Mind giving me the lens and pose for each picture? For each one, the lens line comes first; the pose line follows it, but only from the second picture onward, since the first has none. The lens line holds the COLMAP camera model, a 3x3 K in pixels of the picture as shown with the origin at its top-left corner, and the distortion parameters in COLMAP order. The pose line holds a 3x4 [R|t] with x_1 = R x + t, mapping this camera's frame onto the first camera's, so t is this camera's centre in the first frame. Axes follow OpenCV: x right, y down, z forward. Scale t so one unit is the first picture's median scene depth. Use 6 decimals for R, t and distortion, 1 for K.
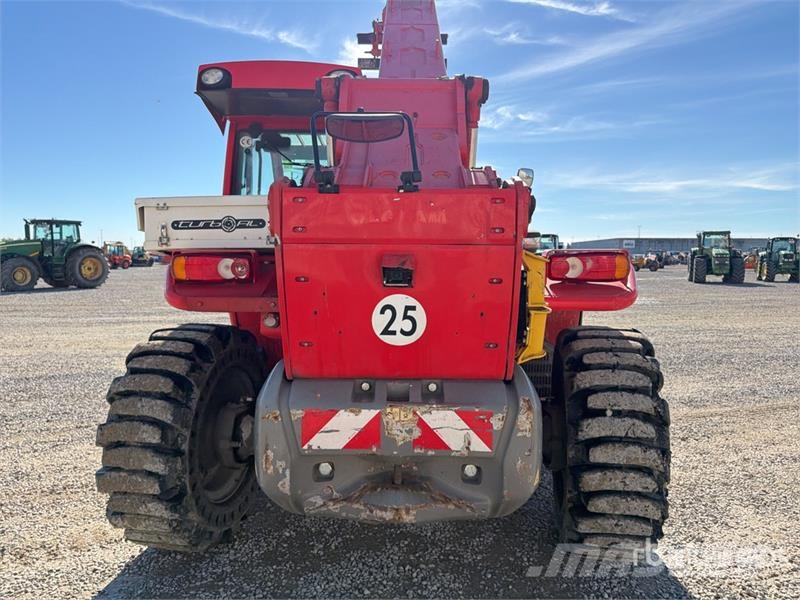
lens RADIAL K [[565.3, 0, 404.9], [0, 565.3, 299.7], [0, 0, 1]] dist [0.088531, -0.128071]
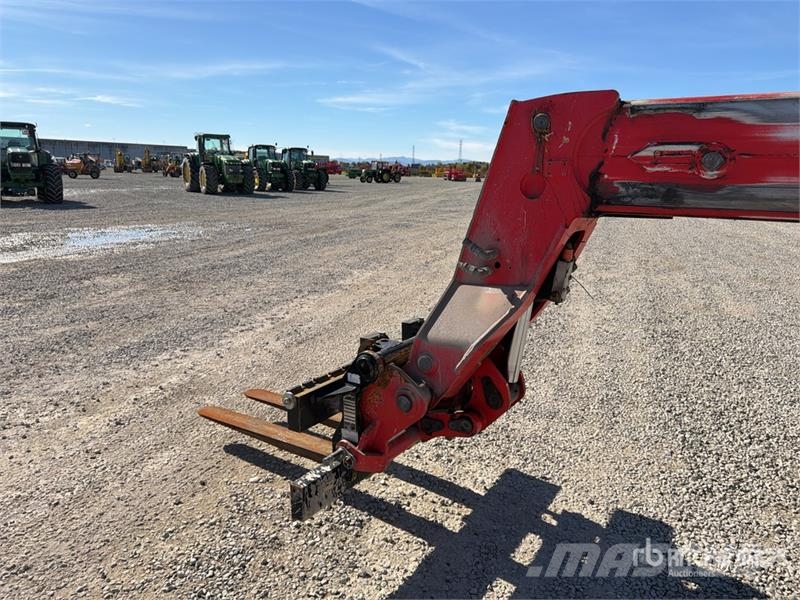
lens RADIAL K [[564.7, 0, 400.3], [0, 564.7, 297.2], [0, 0, 1]] dist [0.063510, -0.083883]
pose [[0.551198, -0.176604, 0.815470, -0.787661], [0.045051, 0.982217, 0.182265, -0.253601], [-0.833157, -0.063726, 0.549352, 3.368012]]
